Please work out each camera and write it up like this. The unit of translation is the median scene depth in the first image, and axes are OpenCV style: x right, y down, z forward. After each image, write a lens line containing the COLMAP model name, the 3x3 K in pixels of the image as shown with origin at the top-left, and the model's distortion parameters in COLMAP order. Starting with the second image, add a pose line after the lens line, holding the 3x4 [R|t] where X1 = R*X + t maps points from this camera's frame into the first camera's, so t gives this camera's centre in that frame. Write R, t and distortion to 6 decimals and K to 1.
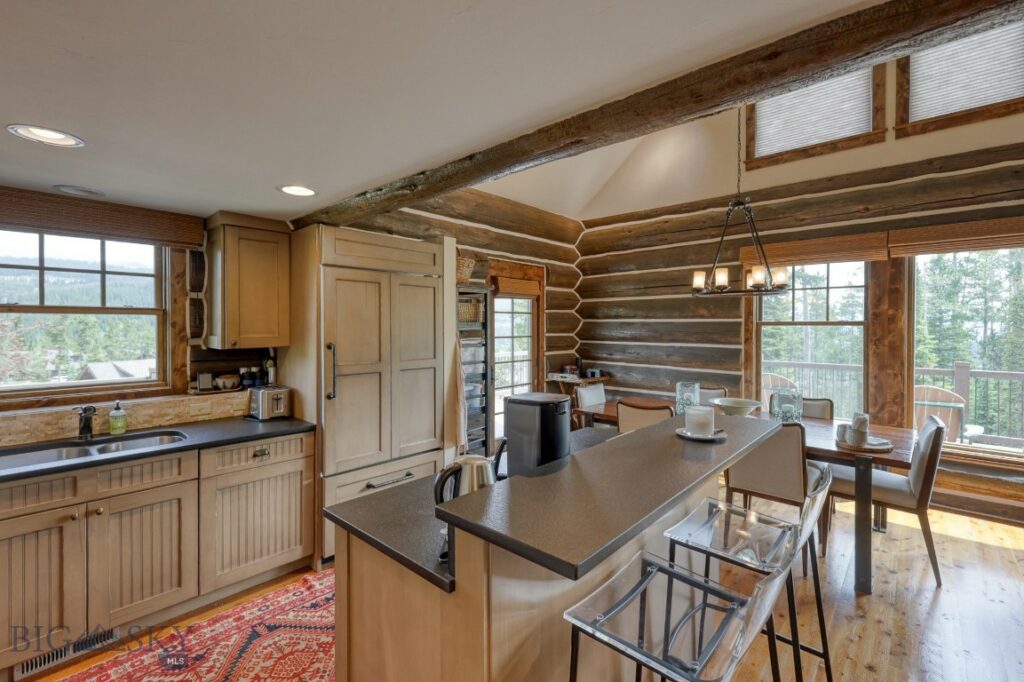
lens RADIAL K [[451.9, 0, 508.6], [0, 451.9, 325.4], [0, 0, 1]] dist [0.003556, -0.001414]
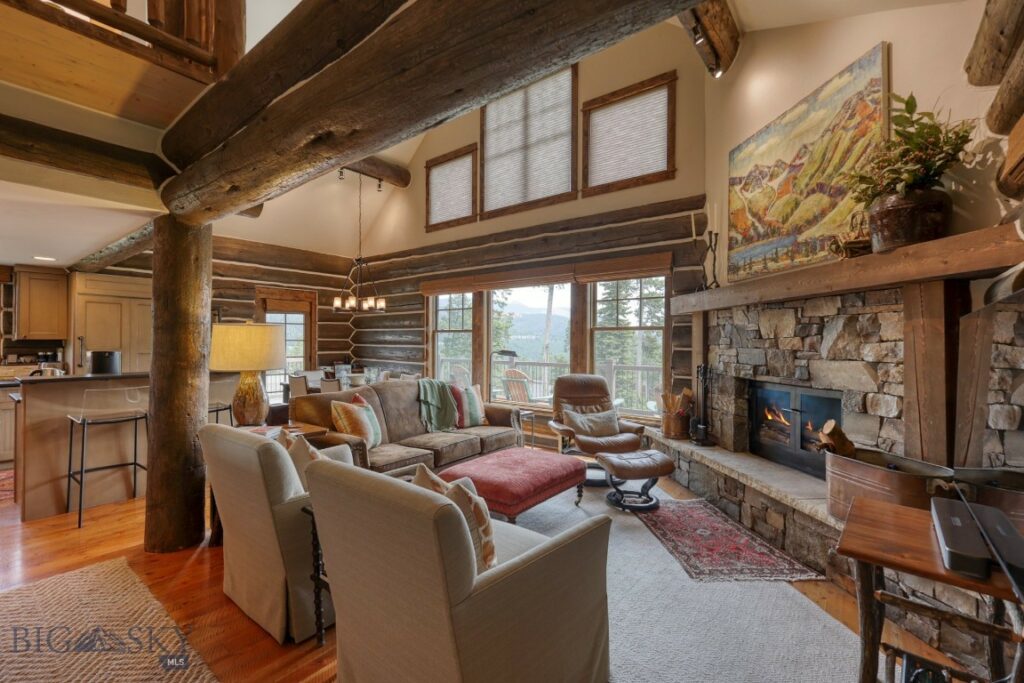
lens RADIAL K [[451.9, 0, 514.2], [0, 451.9, 339.9], [0, 0, 1]] dist [0.003556, -0.001414]
pose [[0.997327, 0.005881, 0.072832, 0.860338], [-0.005663, 0.999979, -0.003190, 0.033745], [-0.072849, 0.002769, 0.997339, -0.674570]]
